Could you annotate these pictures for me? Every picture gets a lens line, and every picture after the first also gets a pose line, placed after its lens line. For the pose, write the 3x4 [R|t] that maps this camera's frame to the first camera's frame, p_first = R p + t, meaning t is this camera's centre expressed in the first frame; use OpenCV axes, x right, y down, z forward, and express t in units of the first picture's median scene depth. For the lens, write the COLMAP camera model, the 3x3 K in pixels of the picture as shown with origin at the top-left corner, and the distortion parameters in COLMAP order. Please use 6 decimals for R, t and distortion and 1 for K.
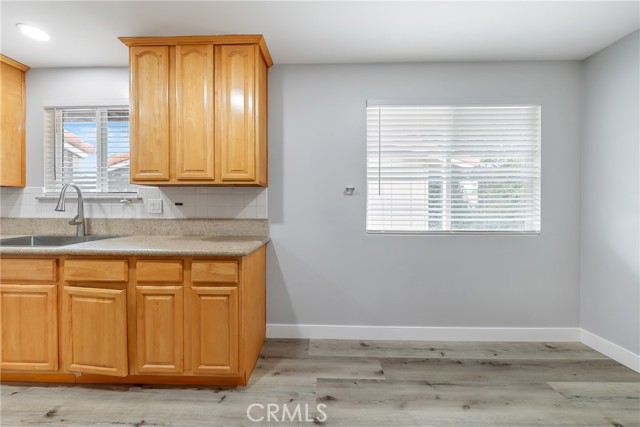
lens RADIAL K [[245.2, 0, 317.0], [0, 245.2, 205.0], [0, 0, 1]] dist [0.000530, 0.000046]
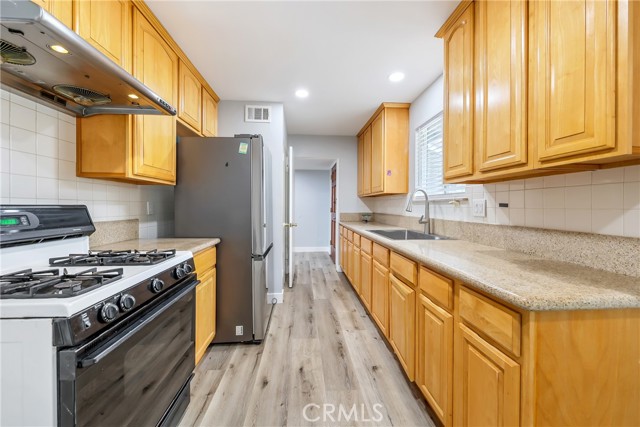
lens RADIAL K [[244.1, 0, 315.1], [0, 244.1, 207.2], [0, 0, 1]] dist [0.000649, 0.000016]
pose [[0.069888, 0.001825, -0.997553, 0.120578], [-0.002776, 0.999995, 0.001635, 0.002661], [0.997551, 0.002655, 0.069892, 0.416992]]
